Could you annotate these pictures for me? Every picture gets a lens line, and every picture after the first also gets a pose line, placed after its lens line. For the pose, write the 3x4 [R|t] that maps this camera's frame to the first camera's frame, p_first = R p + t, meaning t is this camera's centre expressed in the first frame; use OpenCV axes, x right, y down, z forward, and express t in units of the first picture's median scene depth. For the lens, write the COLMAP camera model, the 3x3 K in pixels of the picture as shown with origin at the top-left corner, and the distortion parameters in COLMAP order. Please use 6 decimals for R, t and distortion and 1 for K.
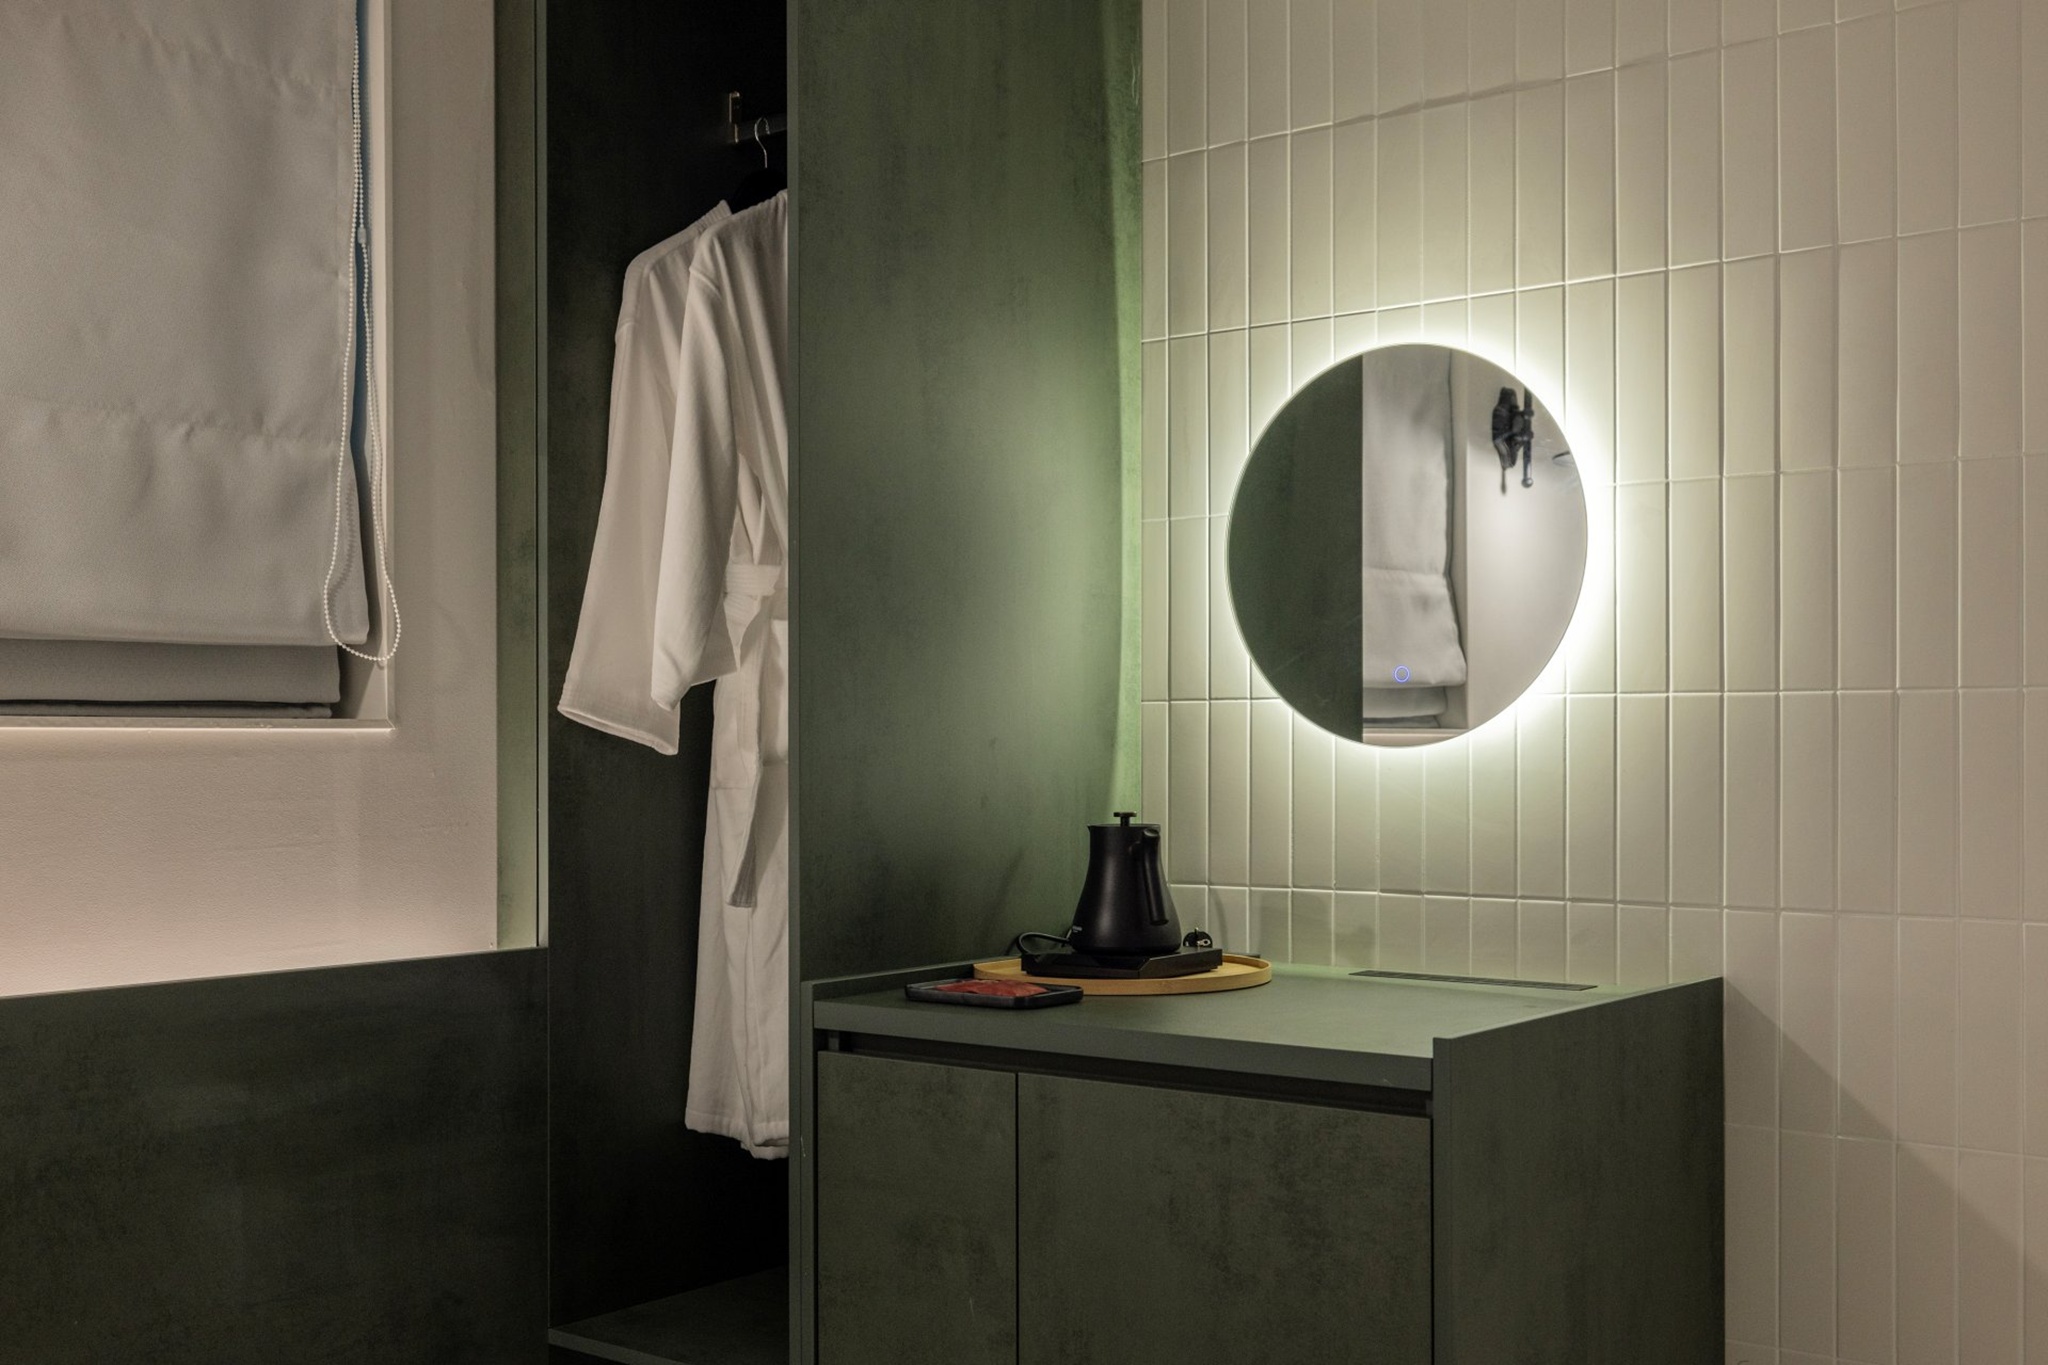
lens RADIAL K [[2224.1, 0, 1020.0], [0, 2224.1, 759.4], [0, 0, 1]] dist [-0.029027, 0.001536]
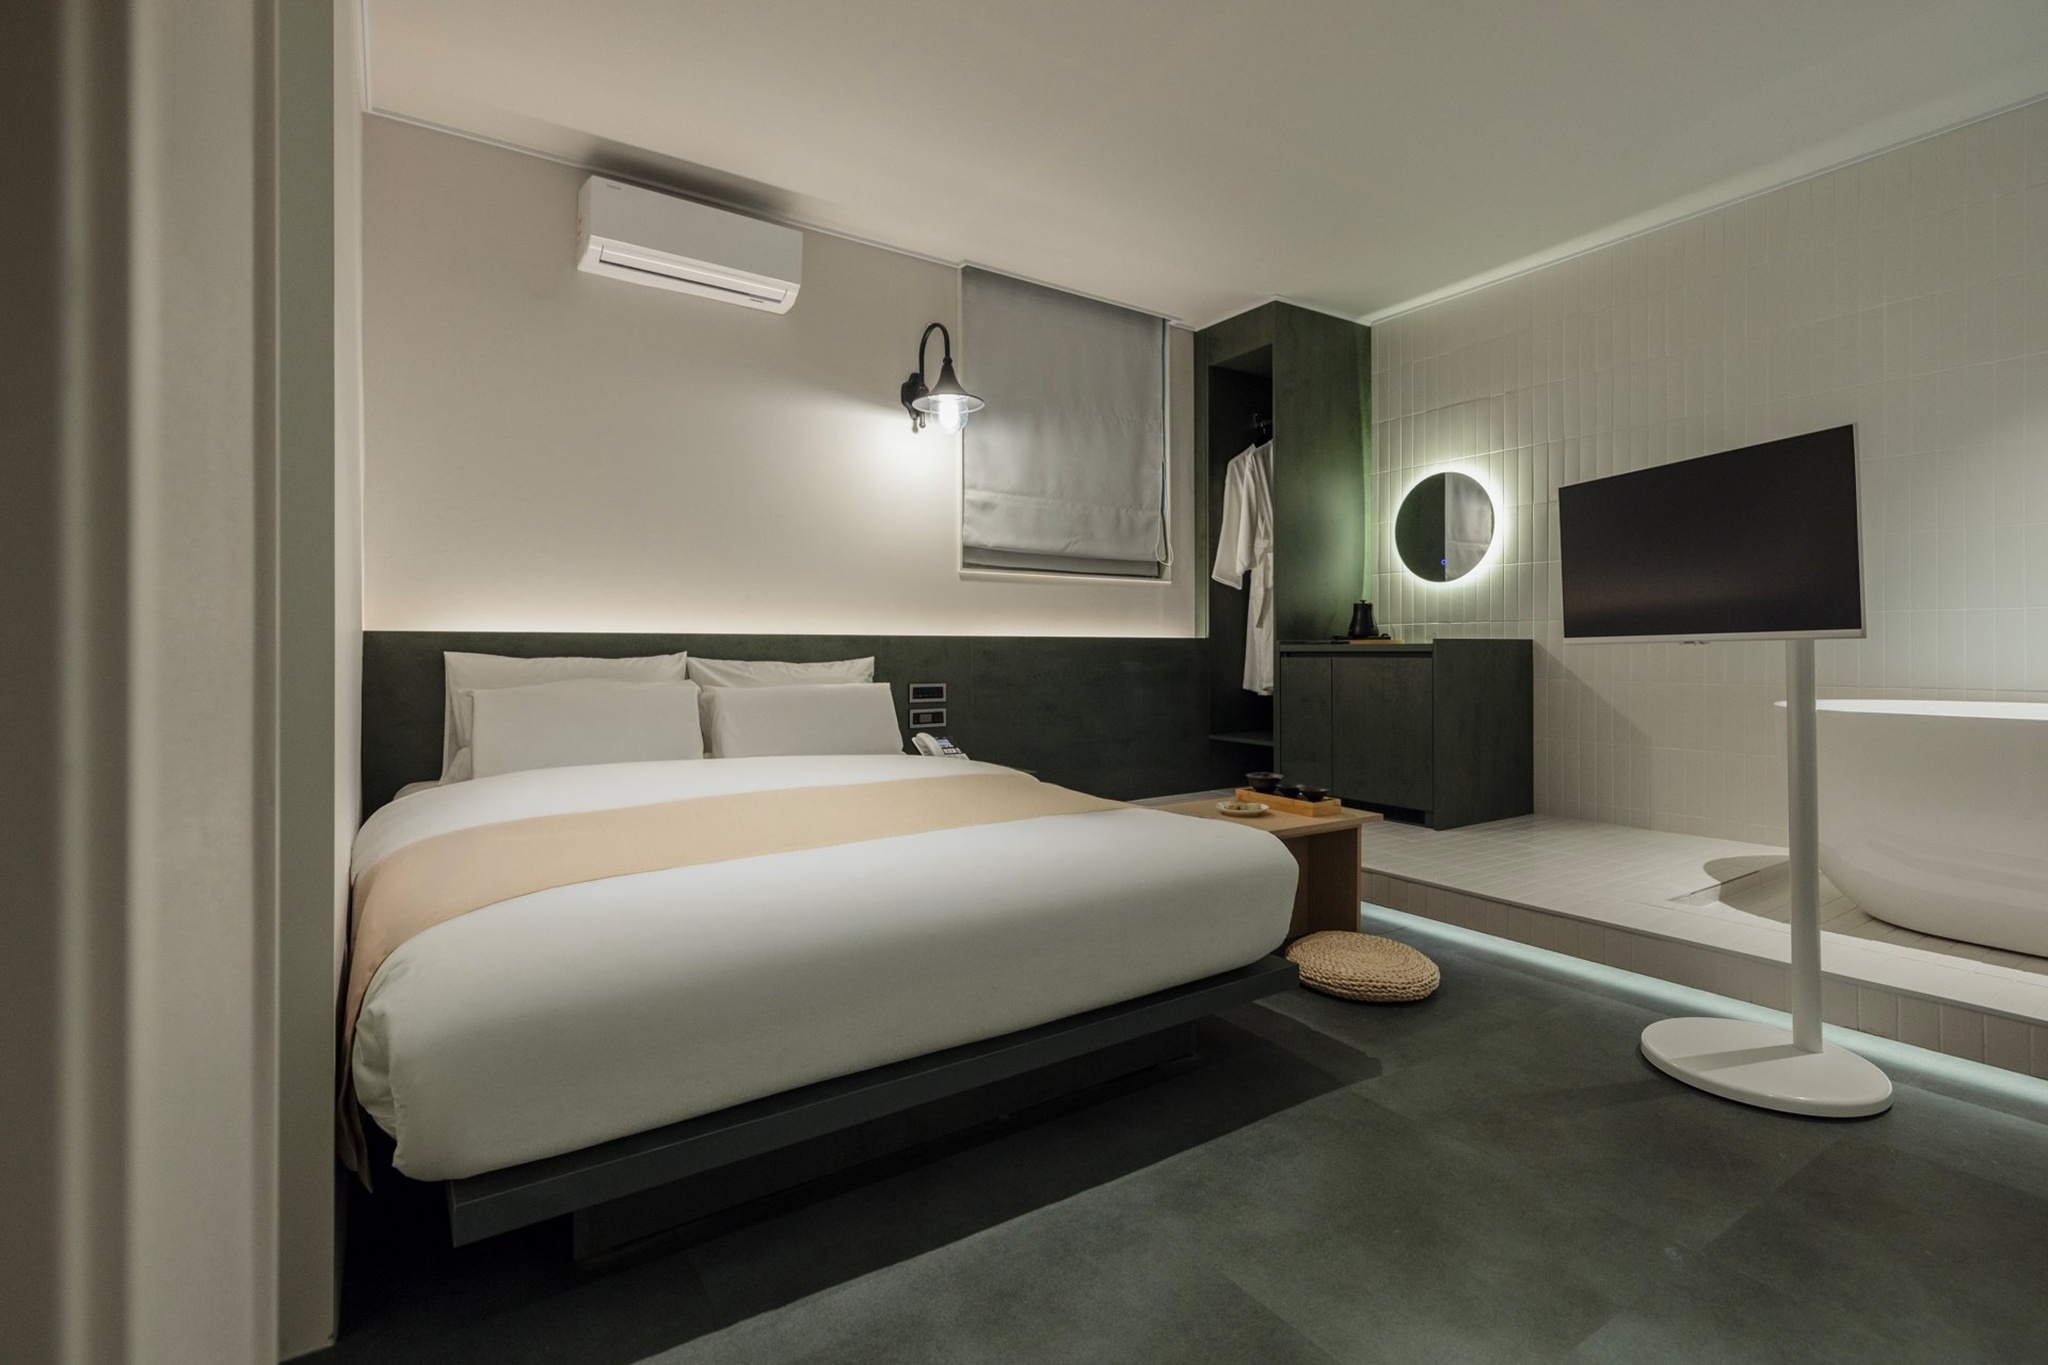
lens RADIAL K [[955.3, 0, 1030.7], [0, 955.3, 641.9], [0, 0, 1]] dist [-0.001909, -0.000159]
pose [[0.946901, -0.000316, -0.321526, 0.033464], [-0.002276, 0.999968, -0.007686, 0.108660], [0.321518, 0.008009, 0.946869, -0.721713]]
